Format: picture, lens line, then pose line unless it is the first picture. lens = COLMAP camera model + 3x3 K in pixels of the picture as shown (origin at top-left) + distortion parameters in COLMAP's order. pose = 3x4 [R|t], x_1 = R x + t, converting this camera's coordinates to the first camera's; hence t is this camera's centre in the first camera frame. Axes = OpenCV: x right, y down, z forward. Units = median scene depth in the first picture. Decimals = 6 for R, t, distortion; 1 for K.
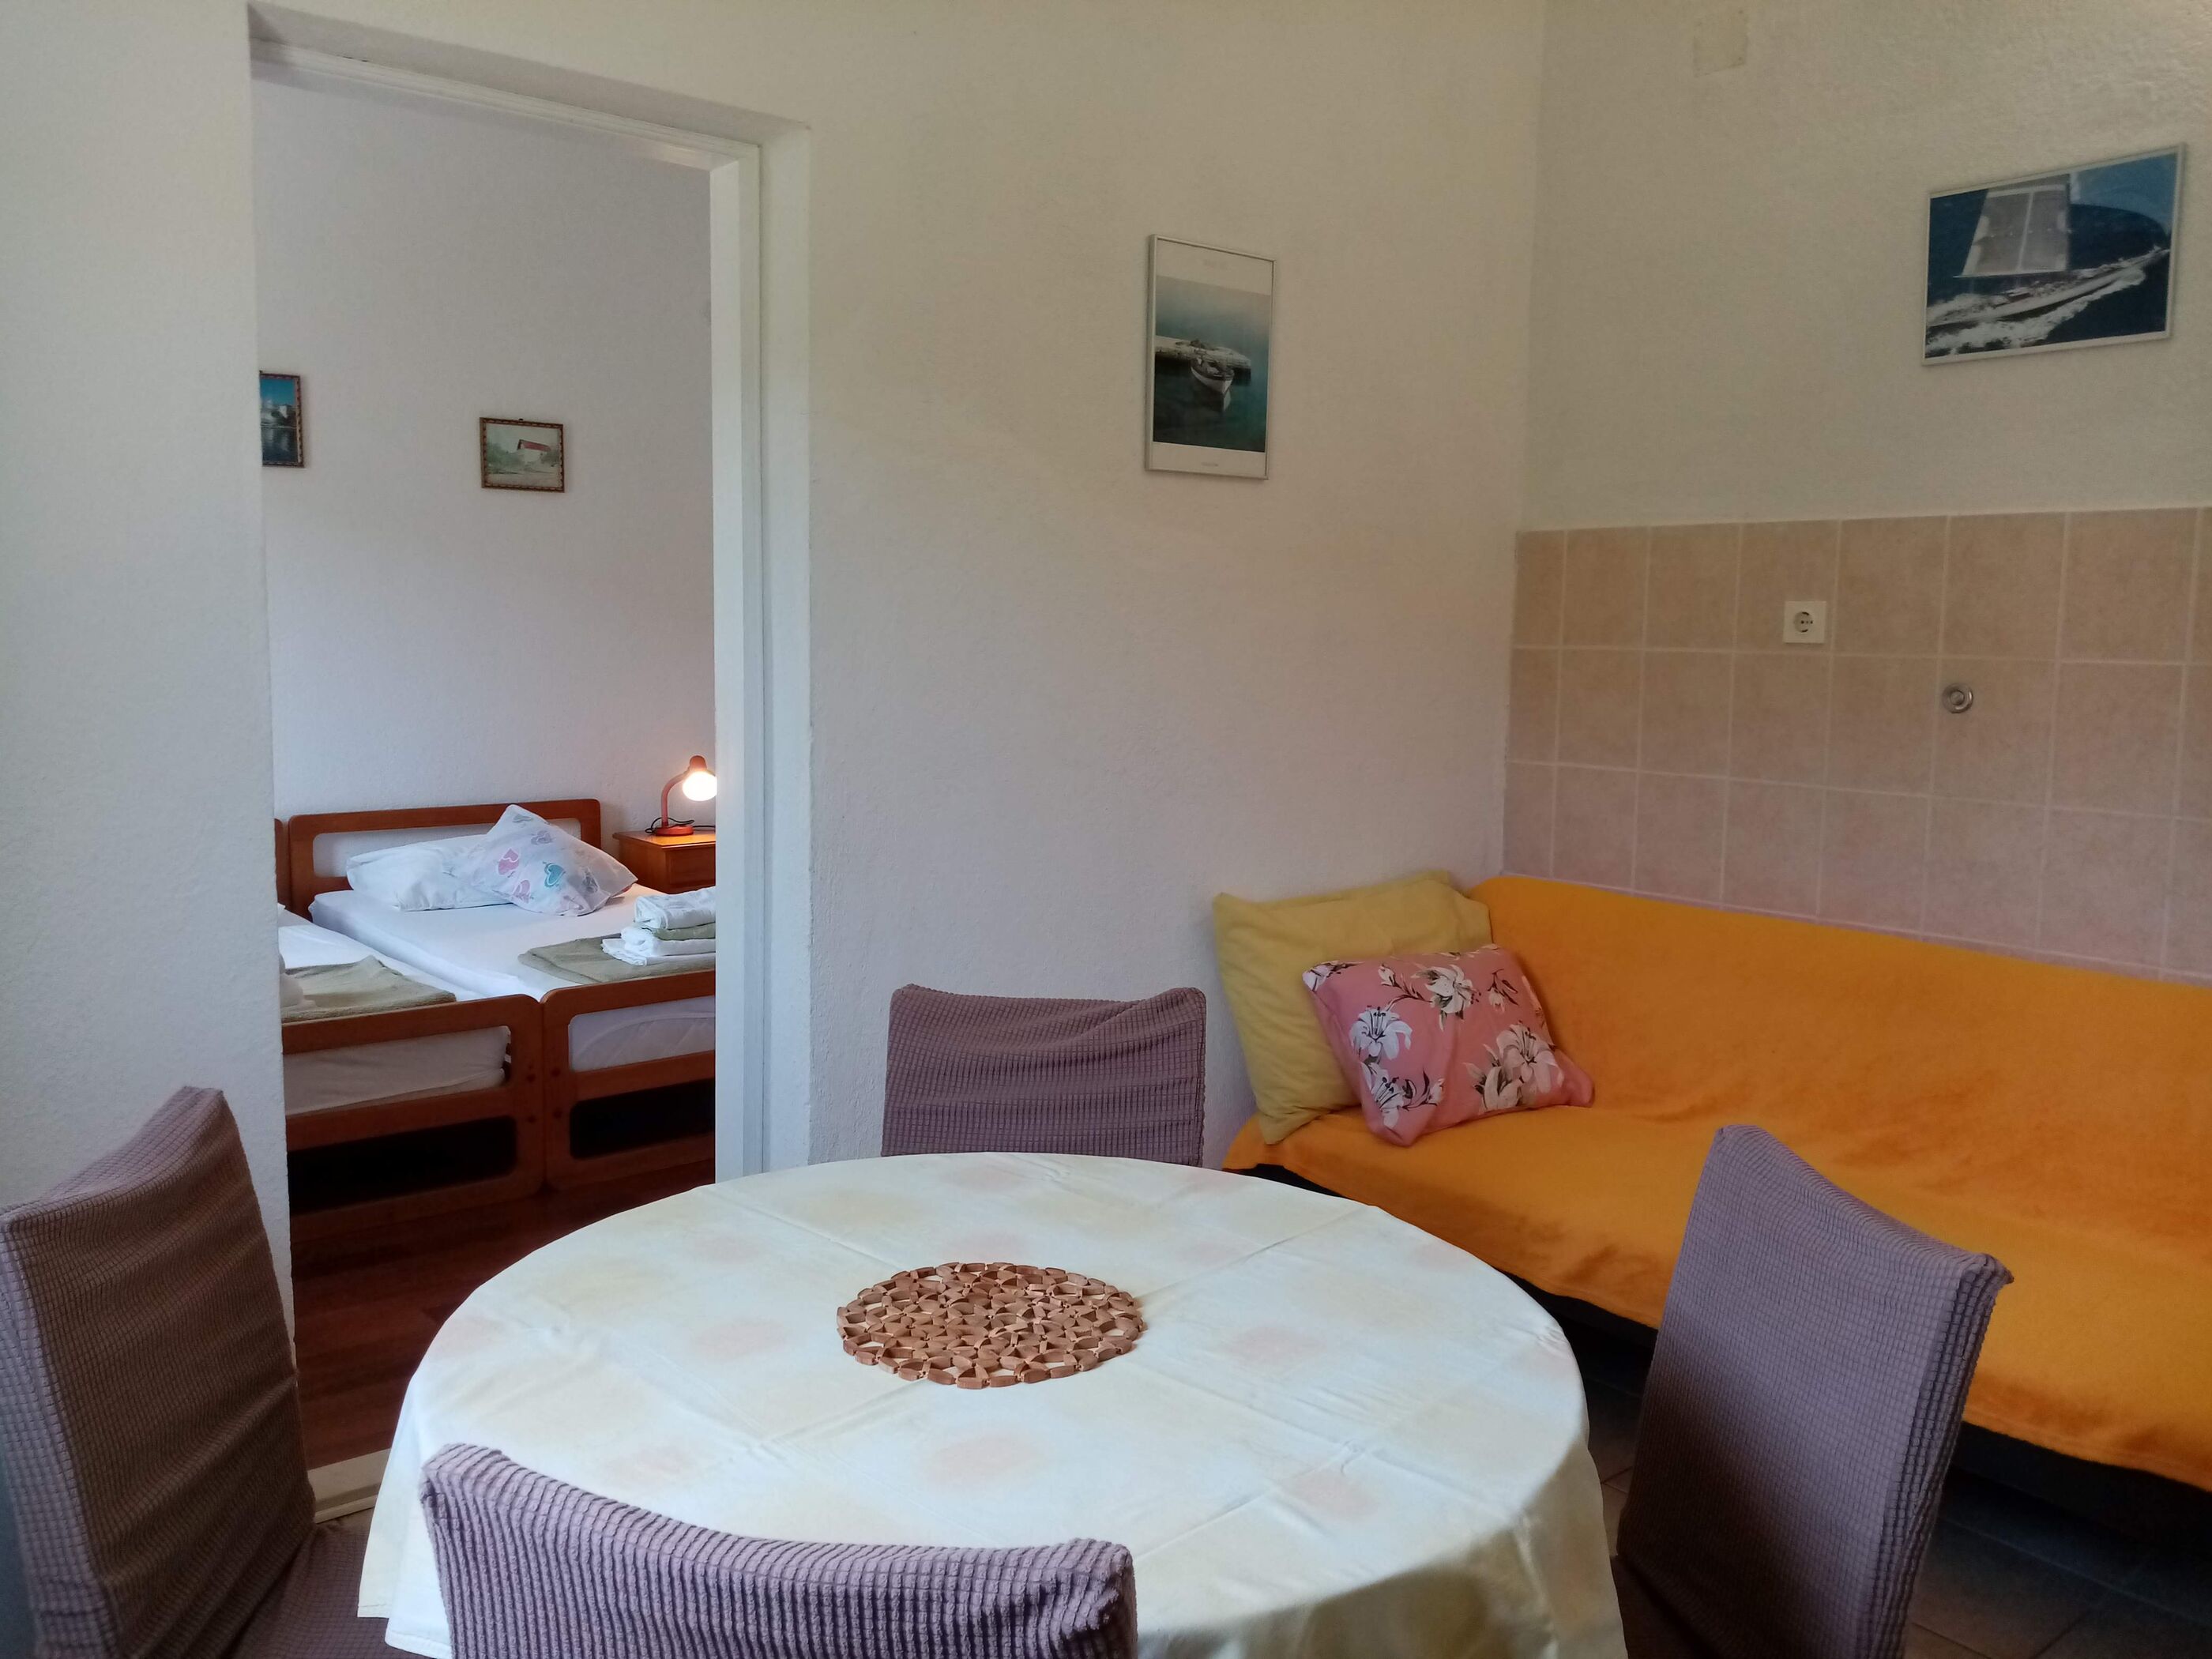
lens RADIAL K [[1770.3, 0, 1106.0], [0, 1770.3, 829.5], [0, 0, 1]] dist [-0.011151, -0.006374]
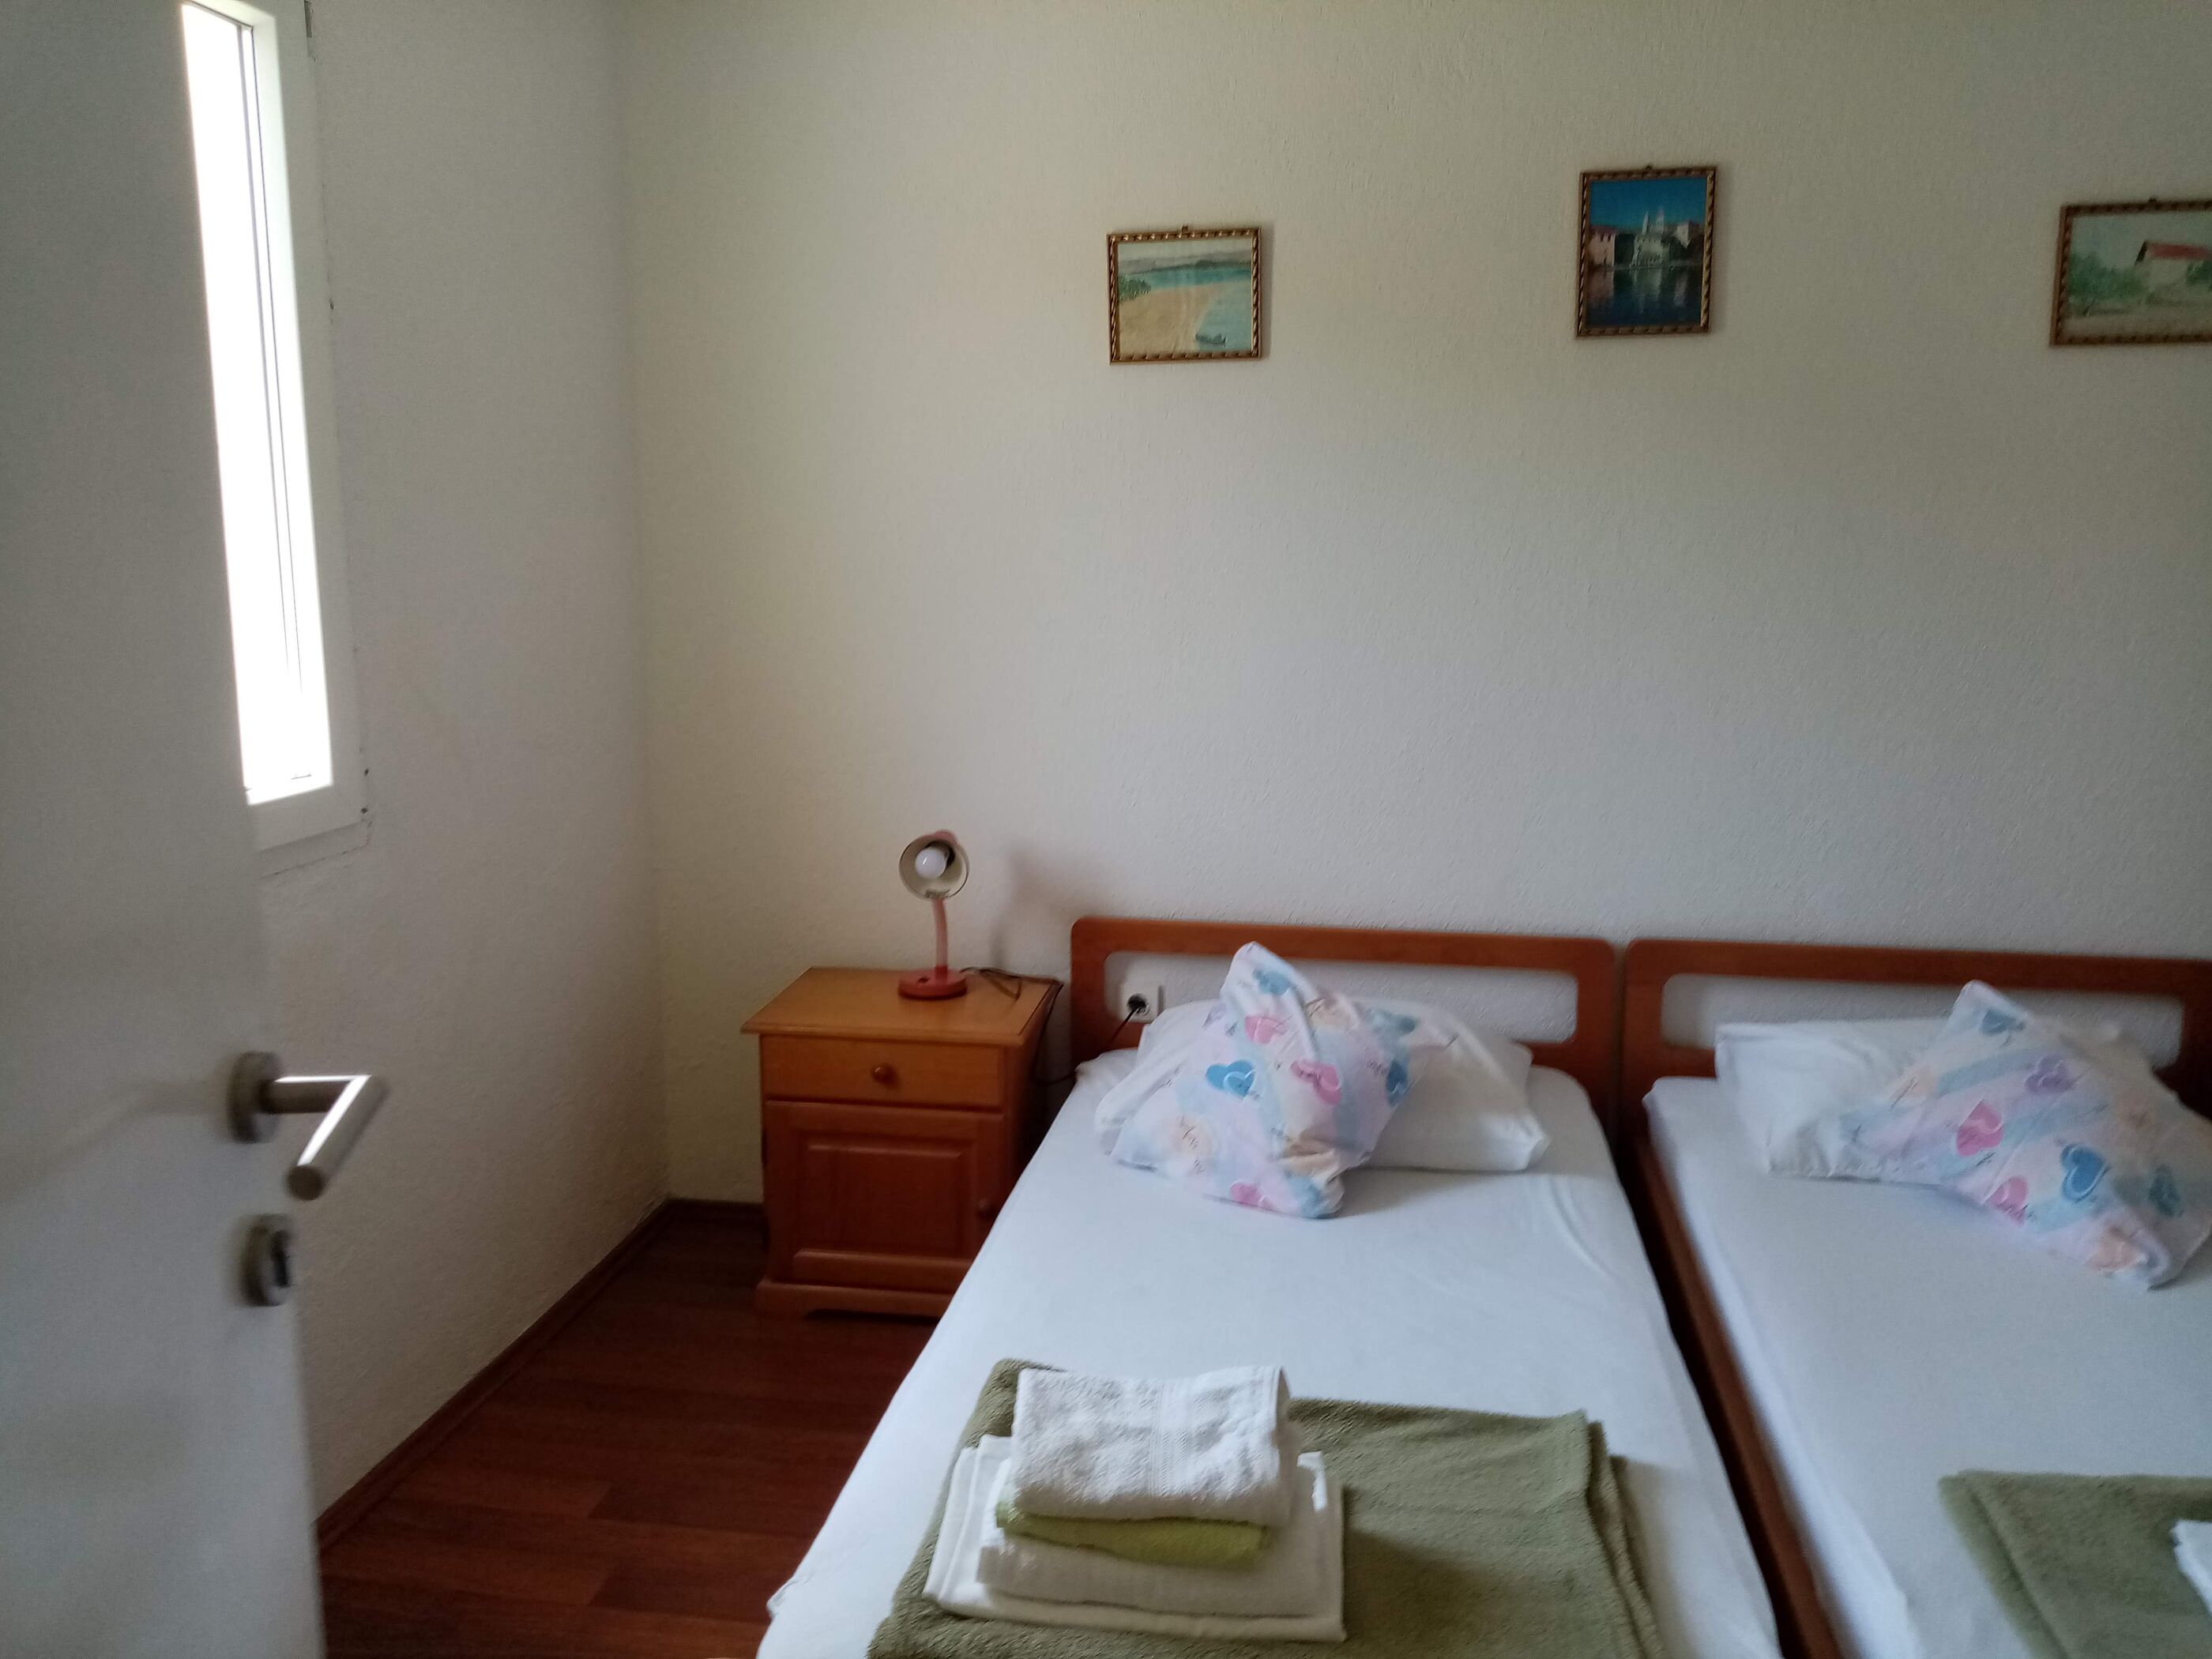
lens RADIAL K [[1757.4, 0, 1121.3], [0, 1757.4, 818.8], [0, 0, 1]] dist [-0.010096, 0.000214]
pose [[0.642568, 0.123216, -0.756257, -0.126316], [-0.075957, 0.992367, 0.097147, -0.086767], [0.762455, -0.004980, 0.647023, 0.468094]]
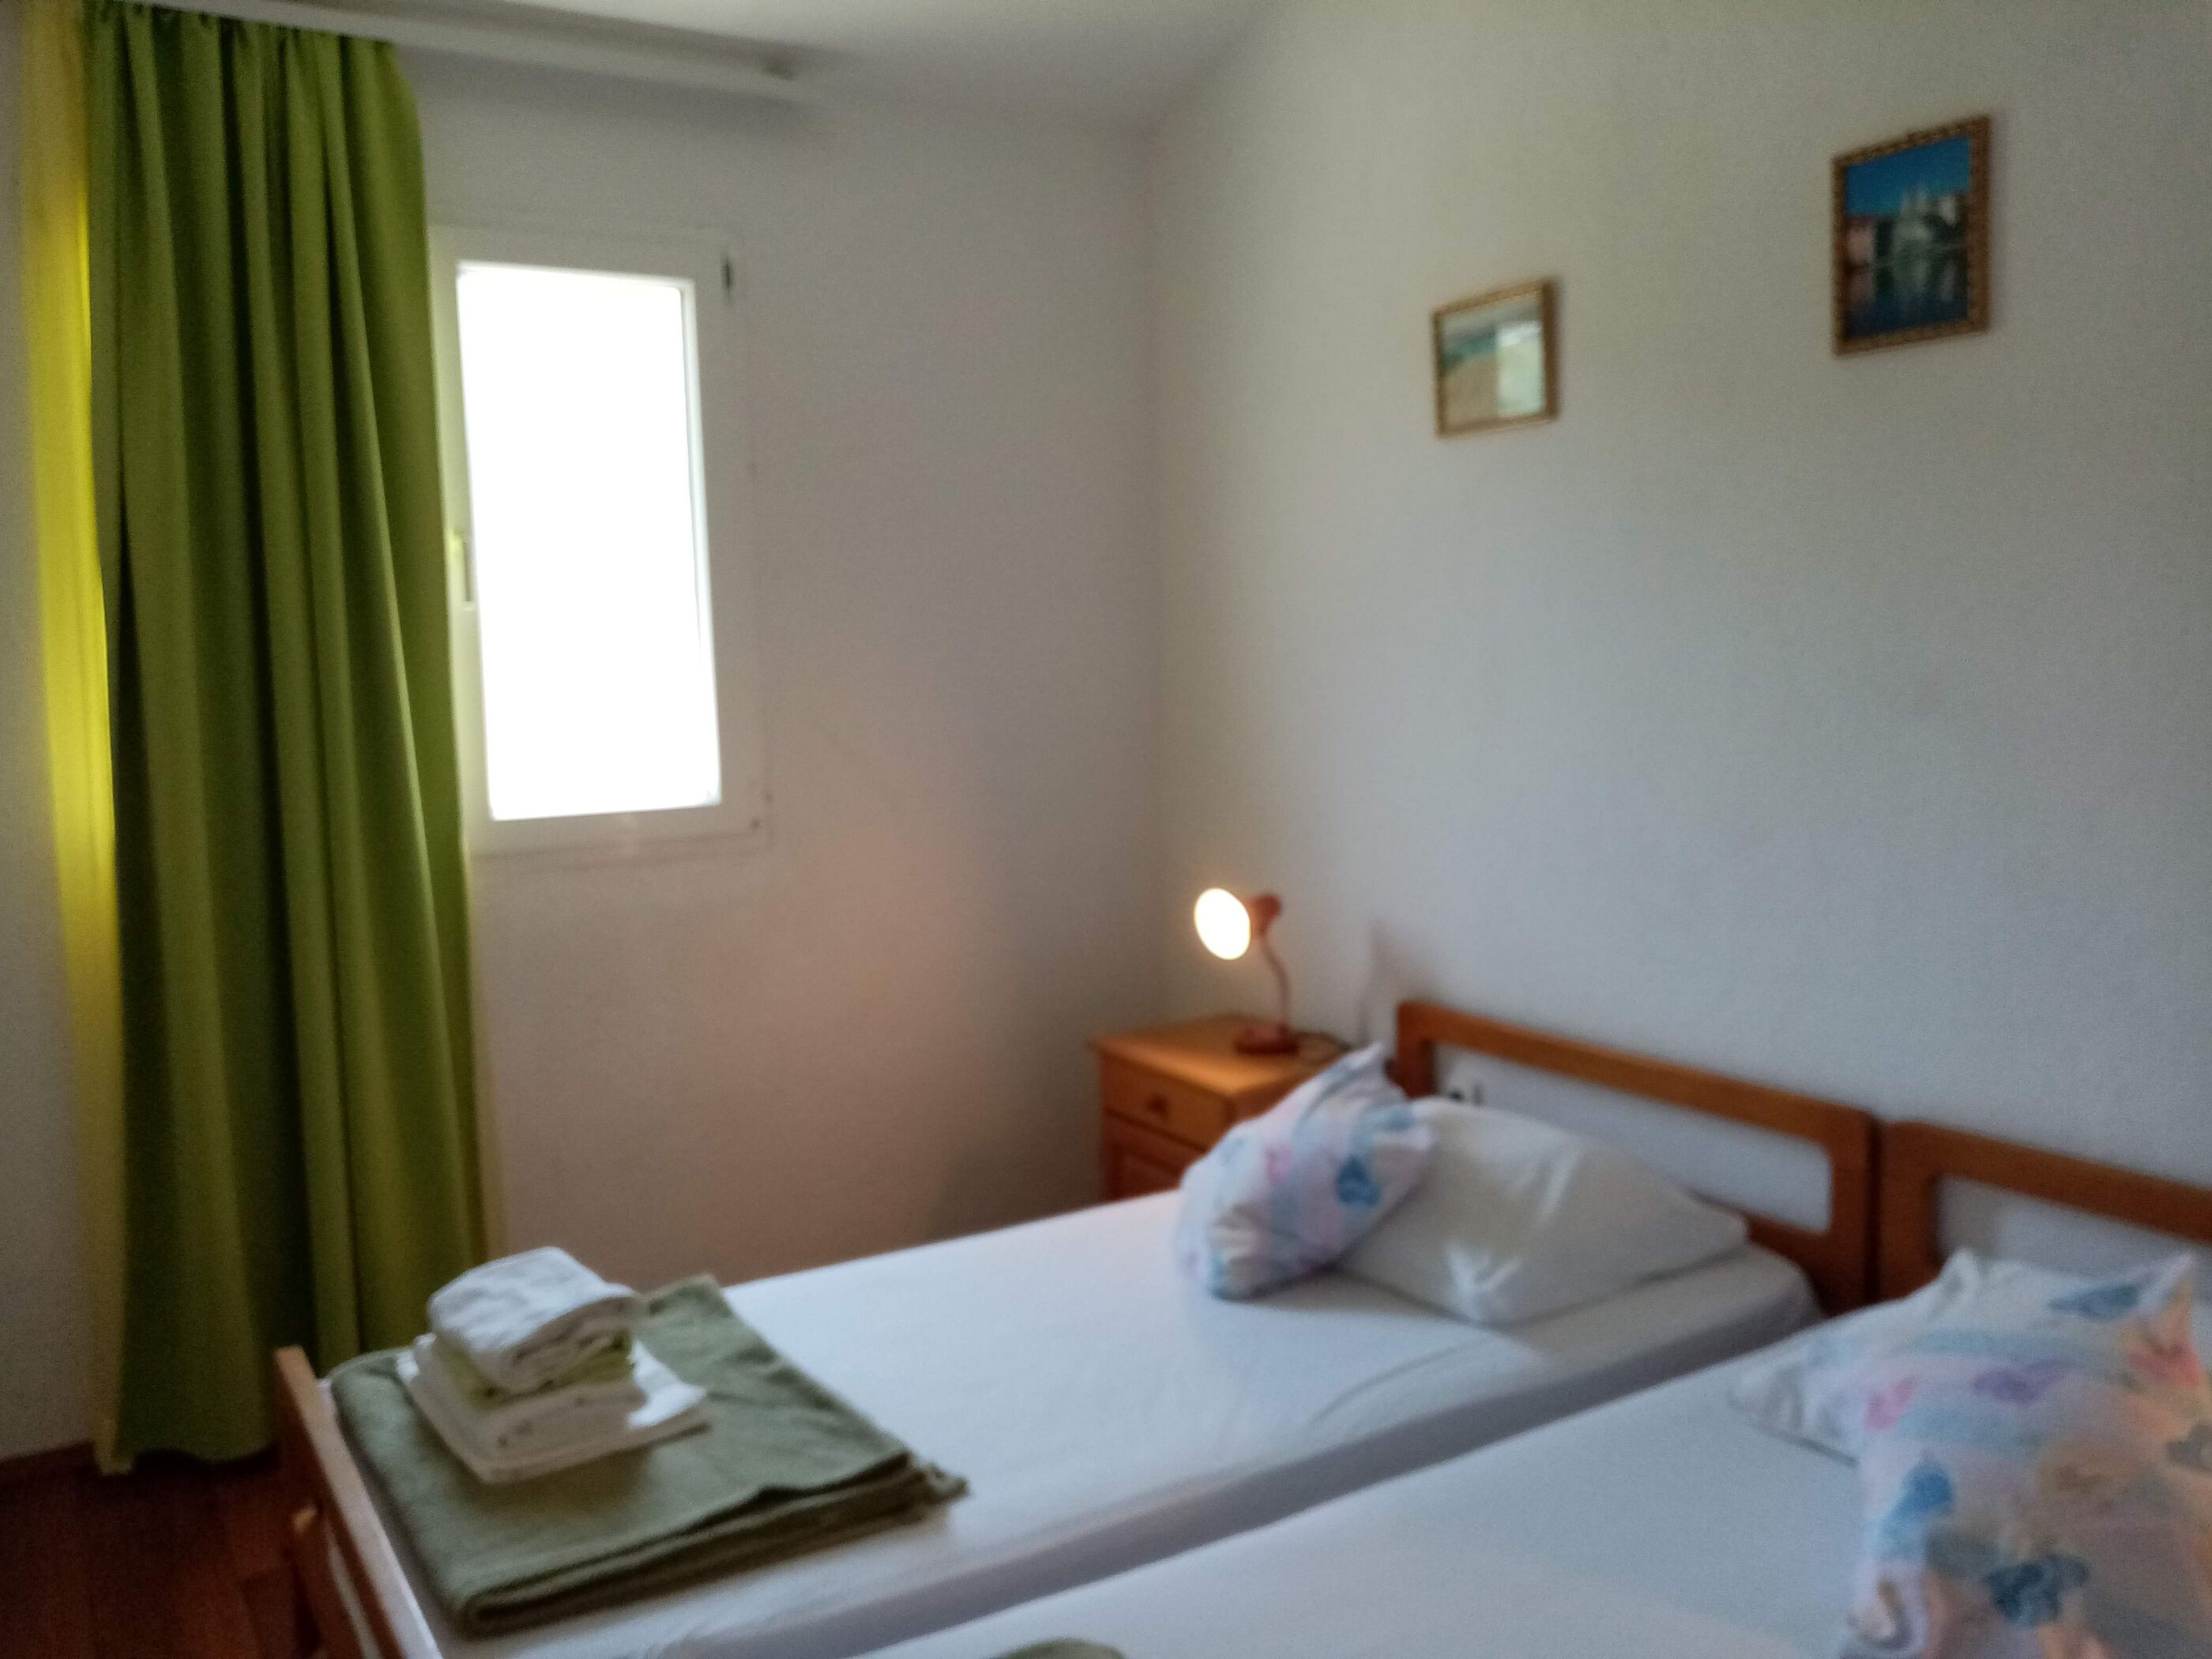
lens RADIAL K [[1793.7, 0, 1106.0], [0, 1793.7, 829.5], [0, 0, 1]] dist [-0.083485, 0.000757]
pose [[-0.176070, 0.111698, -0.978020, 0.009355], [-0.071733, 0.989444, 0.125916, -0.116621], [0.981761, 0.092327, -0.166199, 0.825374]]
